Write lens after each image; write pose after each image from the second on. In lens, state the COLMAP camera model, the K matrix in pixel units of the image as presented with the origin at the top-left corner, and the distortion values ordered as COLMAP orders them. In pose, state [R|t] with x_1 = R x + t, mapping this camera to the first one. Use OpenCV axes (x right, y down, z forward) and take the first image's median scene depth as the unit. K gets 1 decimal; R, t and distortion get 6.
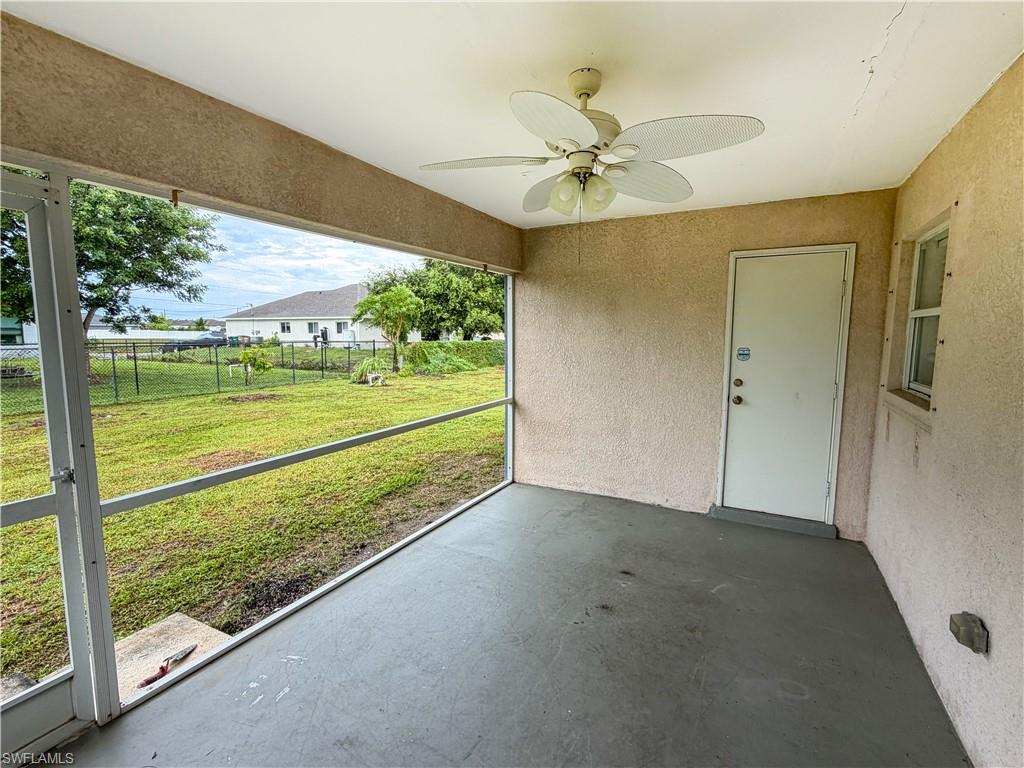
lens RADIAL K [[484.9, 0, 514.1], [0, 484.9, 393.4], [0, 0, 1]] dist [-0.002839, -0.000117]
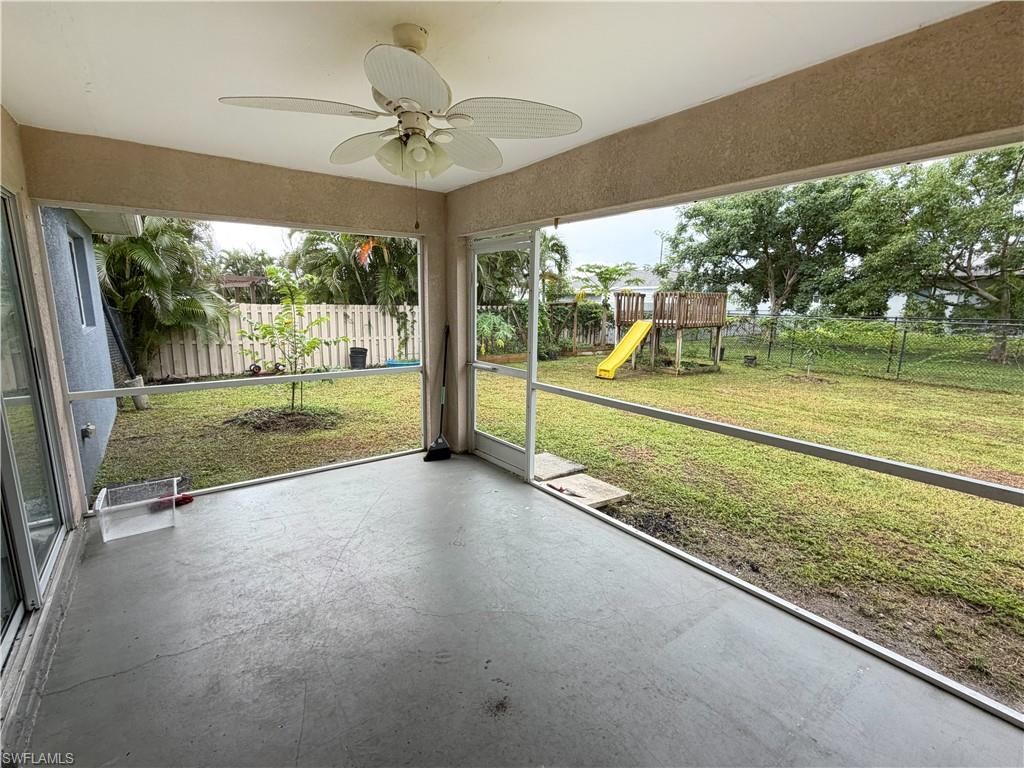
lens RADIAL K [[484.9, 0, 514.1], [0, 484.9, 393.4], [0, 0, 1]] dist [-0.002839, -0.000117]
pose [[-0.445563, 0.161740, -0.880519, 0.698760], [-0.128846, 0.961720, 0.241854, -0.147357], [0.885930, 0.221213, -0.407667, 1.182975]]
